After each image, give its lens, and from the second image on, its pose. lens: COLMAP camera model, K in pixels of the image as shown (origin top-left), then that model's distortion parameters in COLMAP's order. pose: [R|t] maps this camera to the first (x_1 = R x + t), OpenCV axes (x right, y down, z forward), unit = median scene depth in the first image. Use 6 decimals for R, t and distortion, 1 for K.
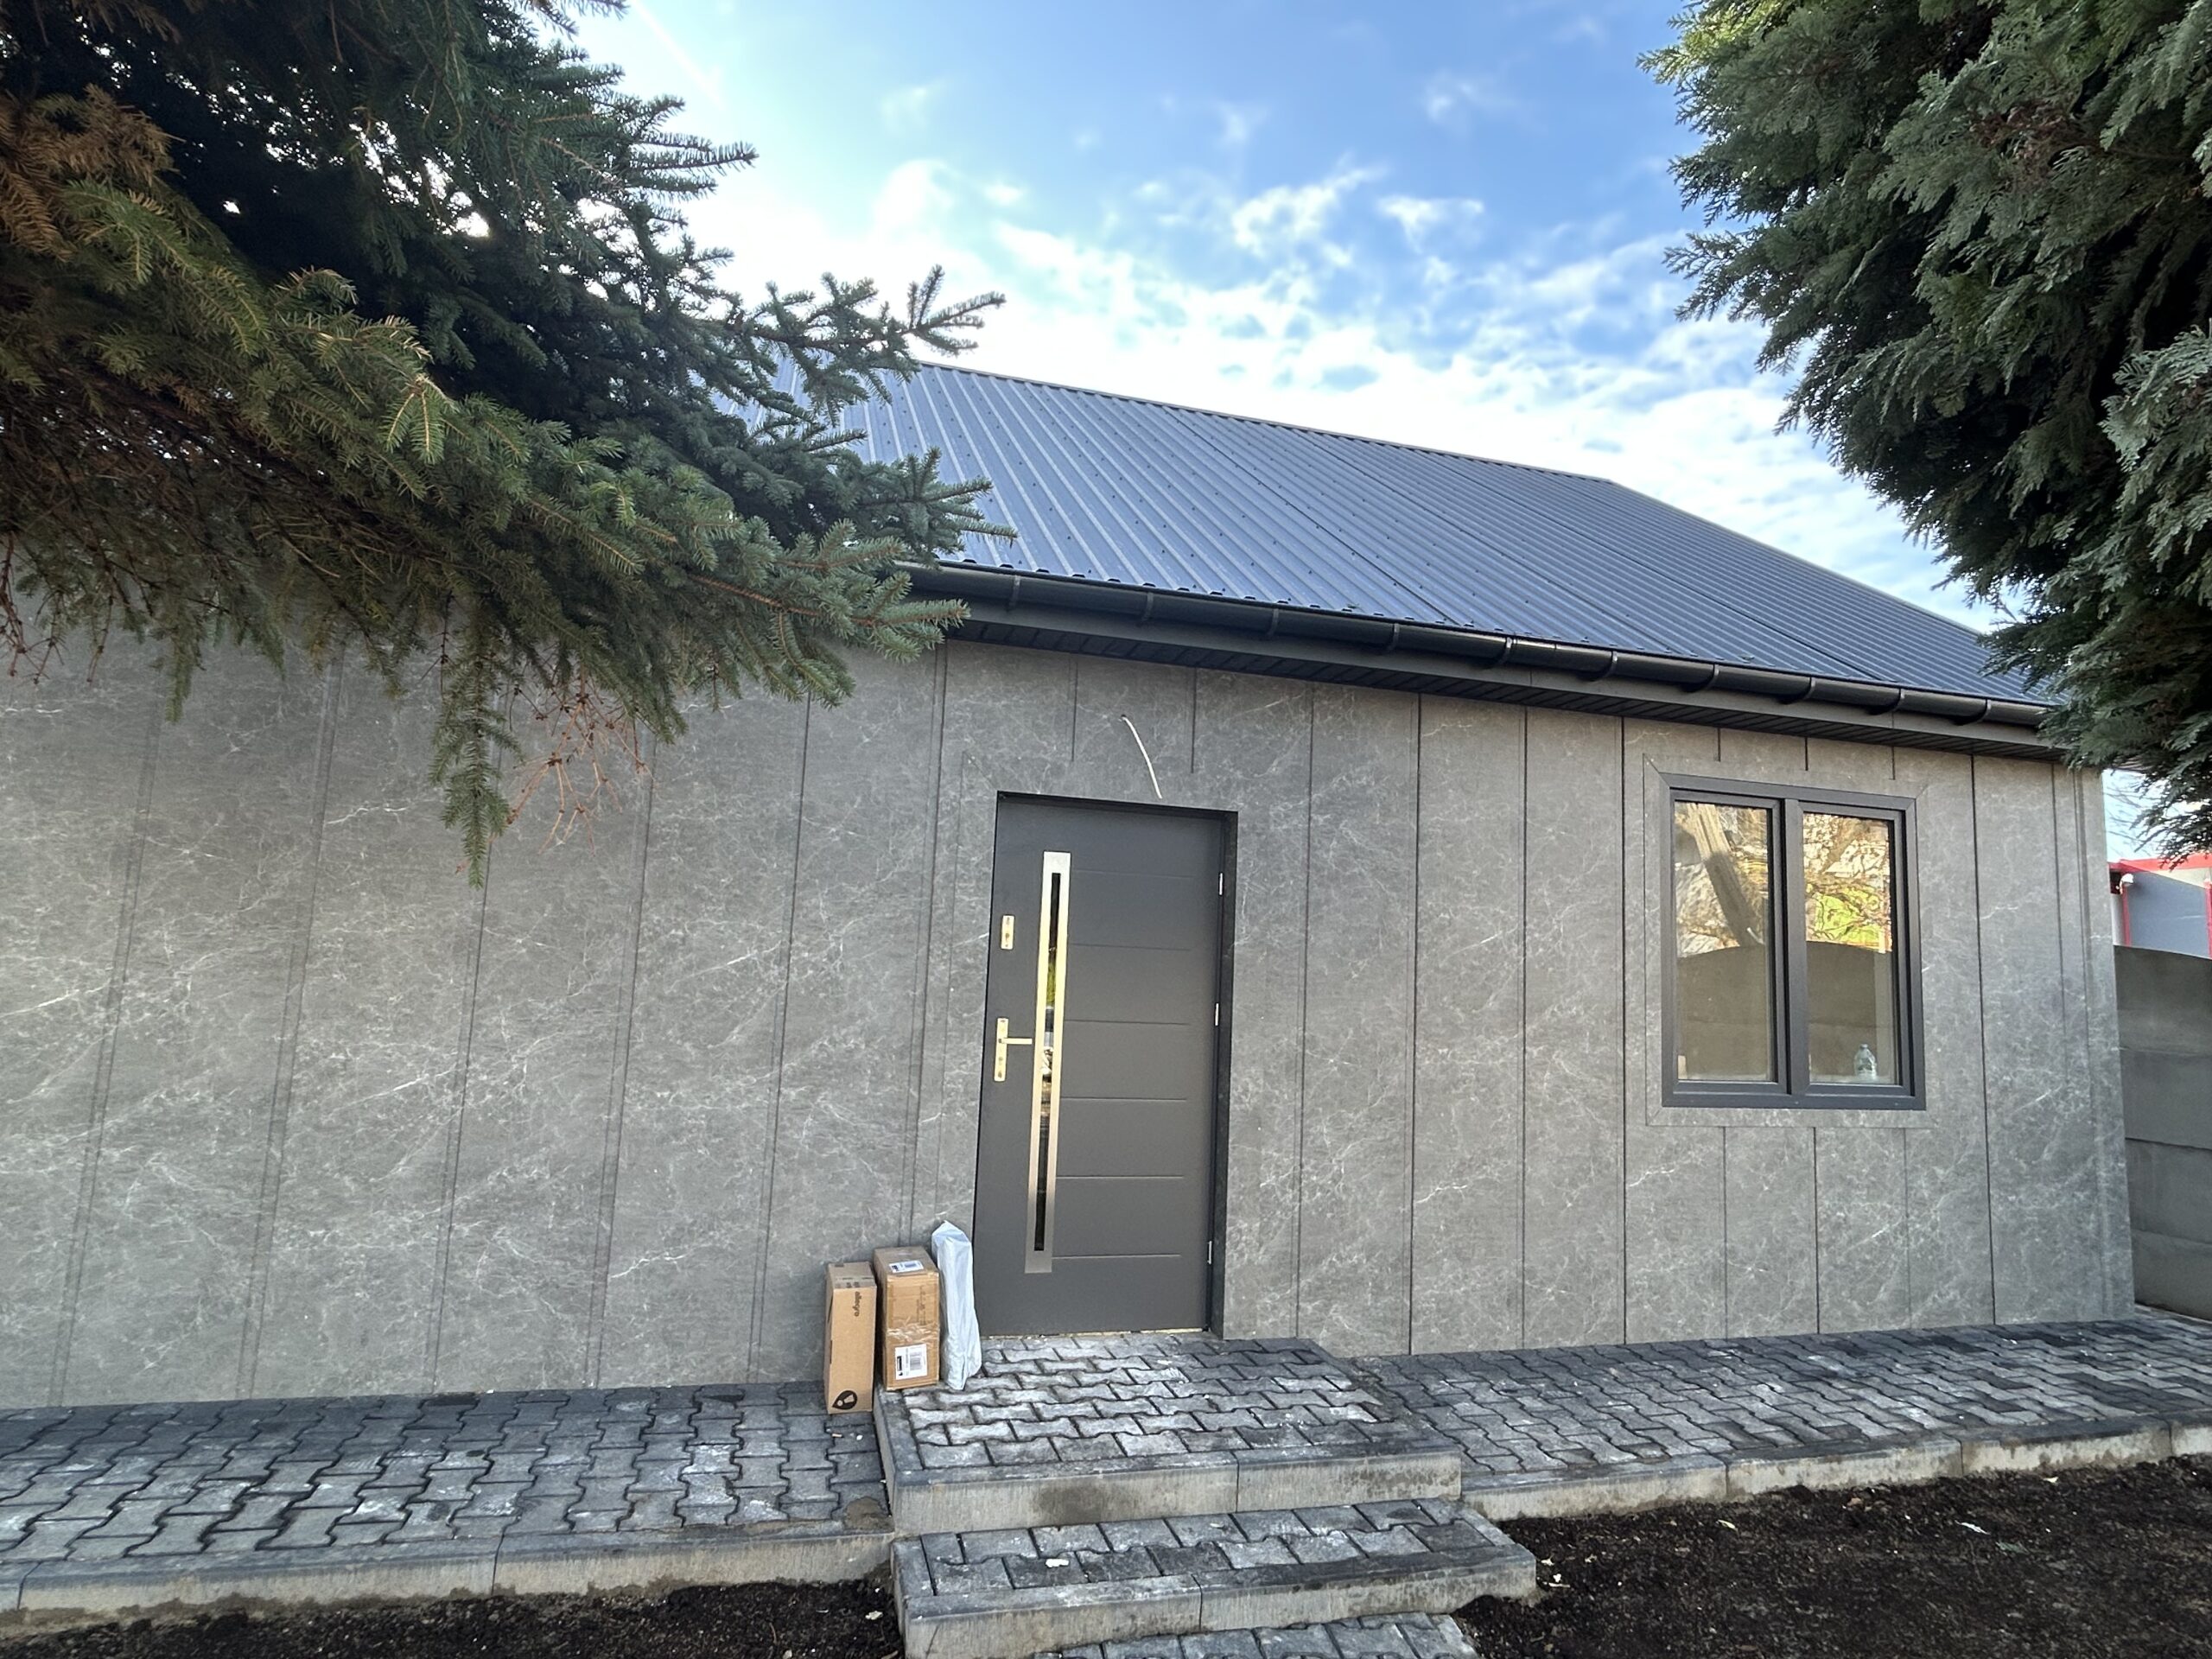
lens RADIAL K [[1200.5, 0, 1047.6], [0, 1200.5, 822.0], [0, 0, 1]] dist [-0.009036, 0.006626]
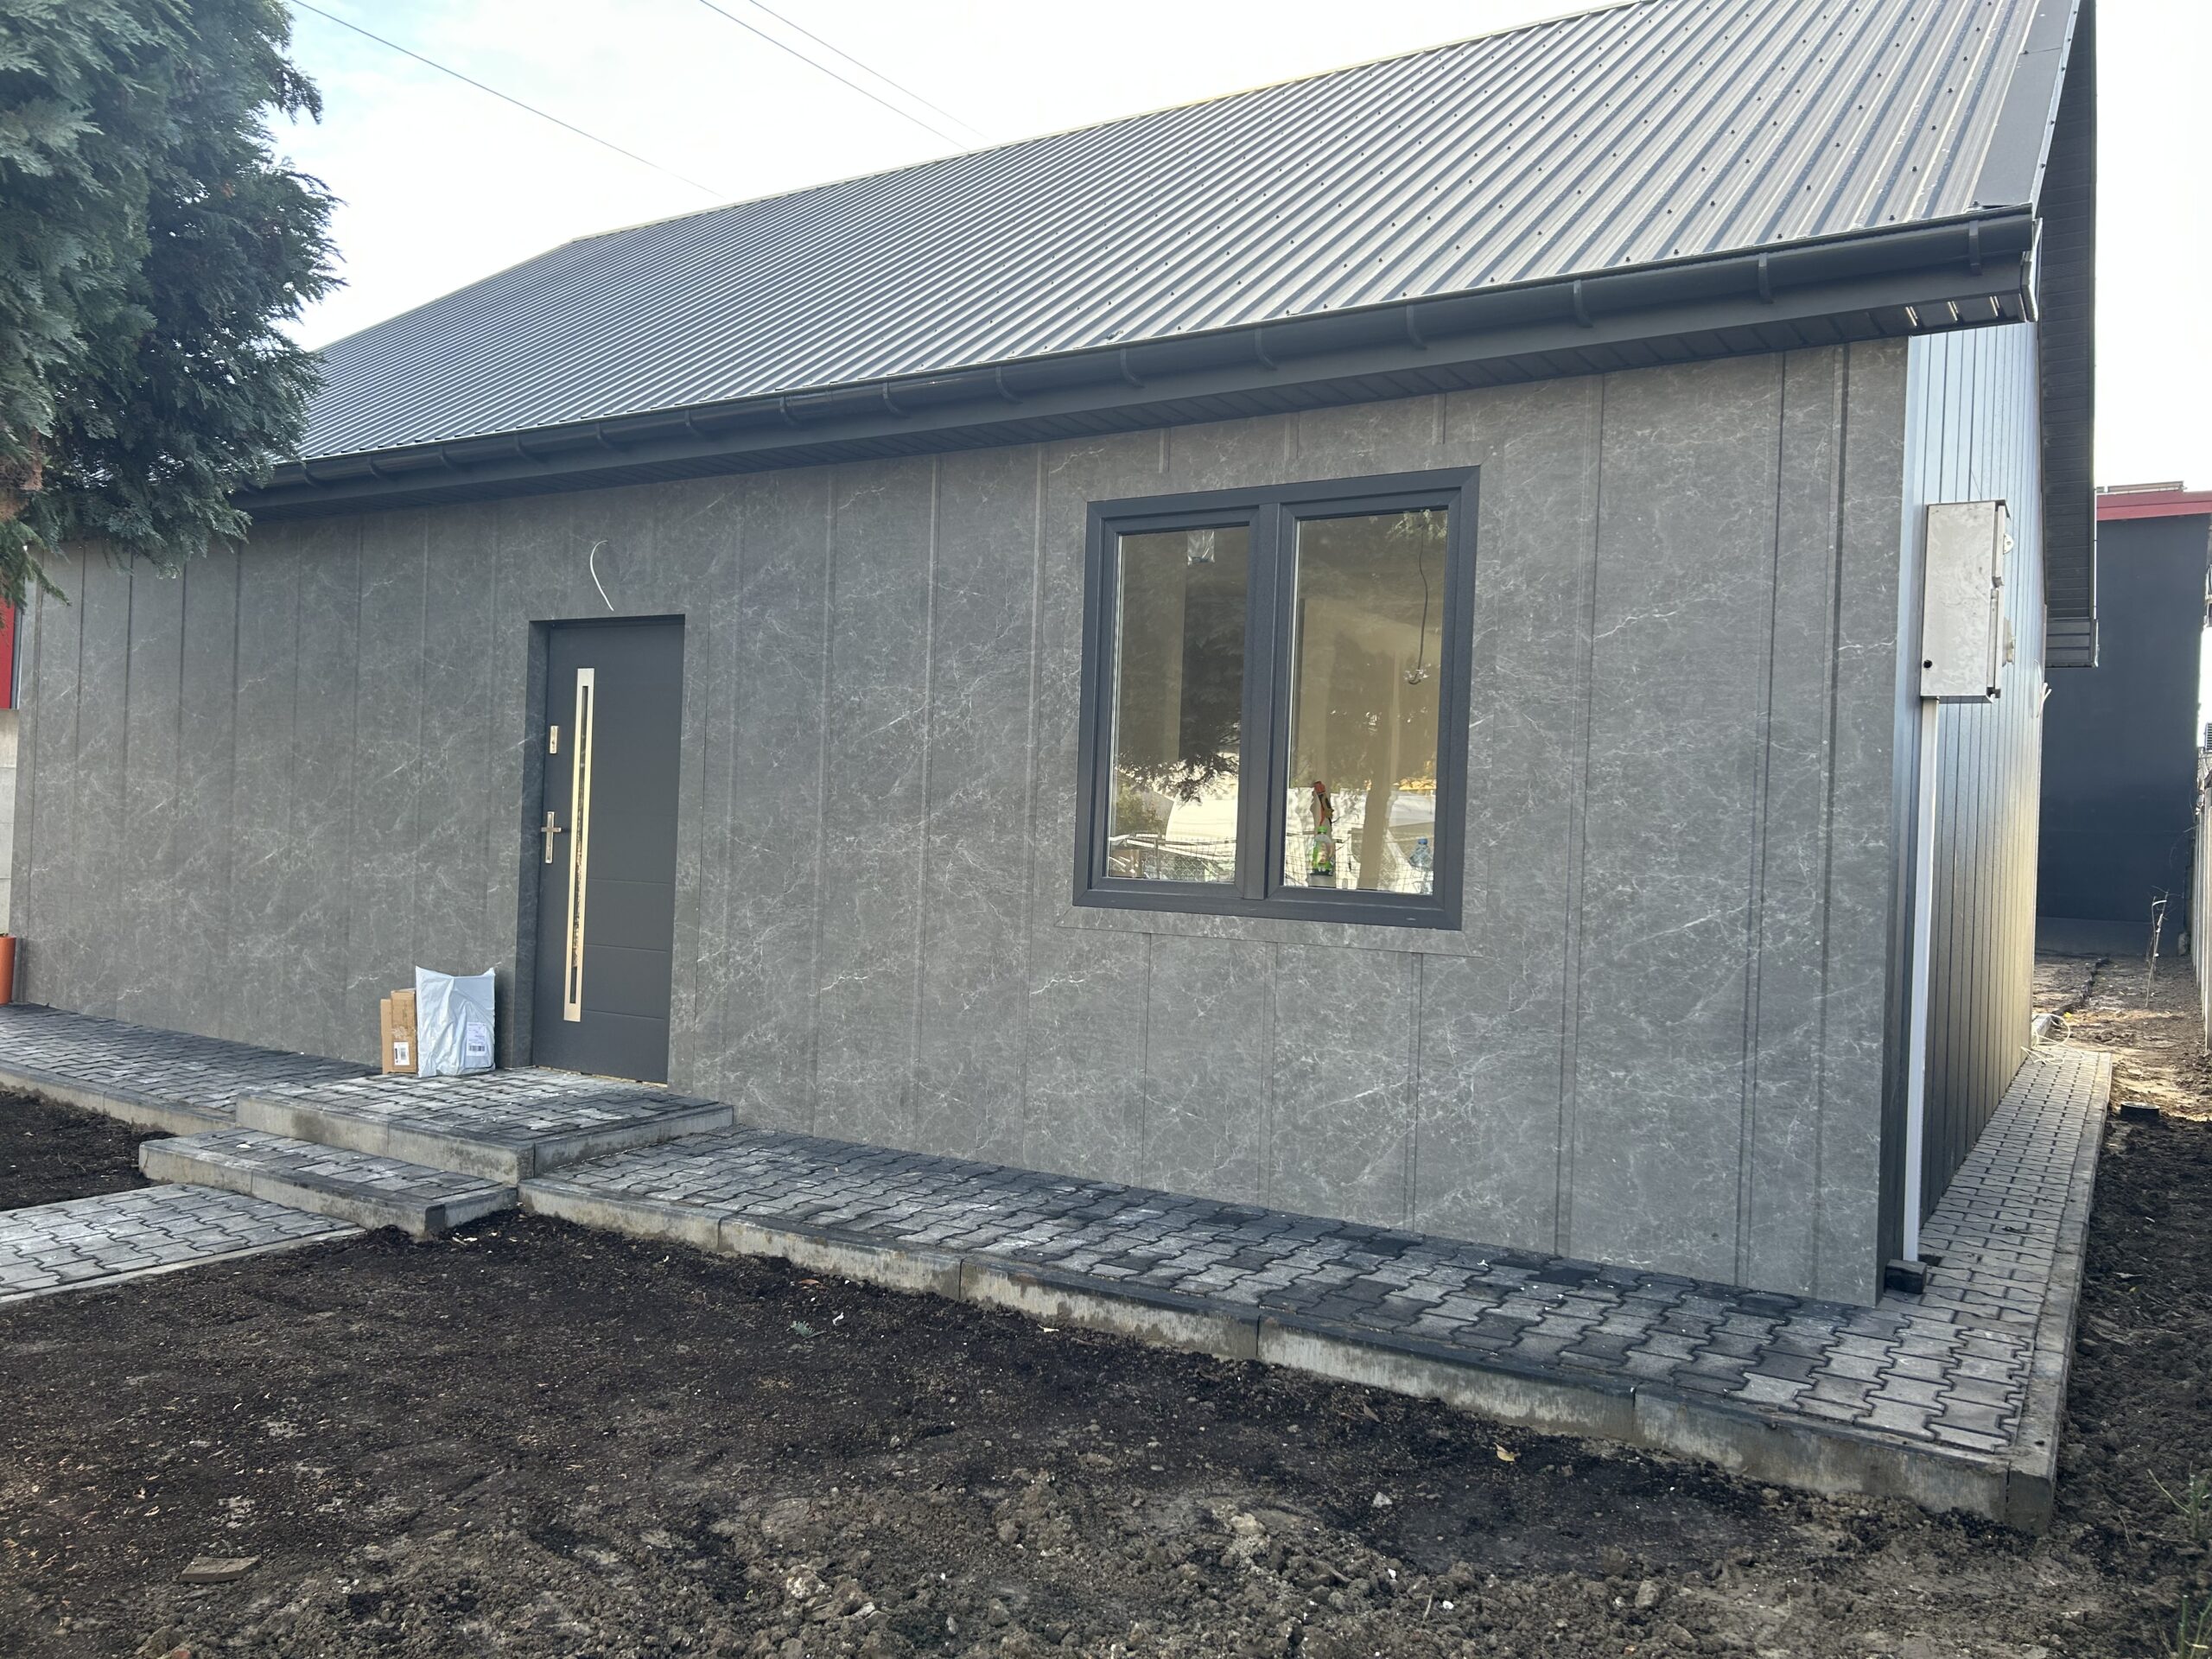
lens RADIAL K [[1620.5, 0, 1115.0], [0, 1620.5, 819.5], [0, 0, 1]] dist [0.040099, -0.039644]
pose [[0.695667, -0.023936, -0.717966, 1.515210], [0.086323, 0.994988, 0.050470, 0.138105], [0.713159, -0.097087, 0.694246, 0.270628]]
